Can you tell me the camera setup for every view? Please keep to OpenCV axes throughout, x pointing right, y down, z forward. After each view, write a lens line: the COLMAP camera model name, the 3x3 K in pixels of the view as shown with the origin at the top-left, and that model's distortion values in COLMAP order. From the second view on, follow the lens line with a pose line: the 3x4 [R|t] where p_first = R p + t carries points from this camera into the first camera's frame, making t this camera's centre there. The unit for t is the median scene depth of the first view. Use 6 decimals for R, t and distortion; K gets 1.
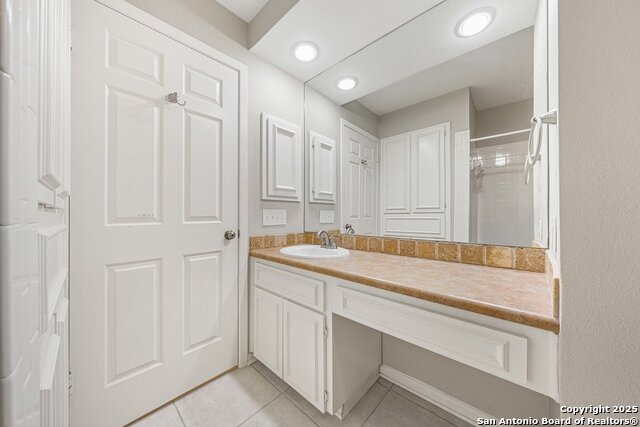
lens RADIAL K [[218.9, 0, 318.5], [0, 218.9, 212.6], [0, 0, 1]] dist [-0.000836, -0.000160]
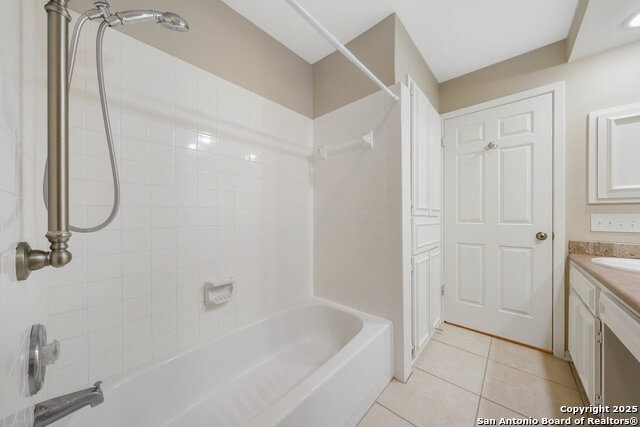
lens RADIAL K [[218.9, 0, 323.8], [0, 218.9, 217.1], [0, 0, 1]] dist [-0.000836, -0.000160]
pose [[-0.010223, 0.005945, -0.999930, 0.774153], [0.002893, 0.999978, 0.005915, -0.011104], [0.999944, -0.002833, -0.010240, -0.167662]]
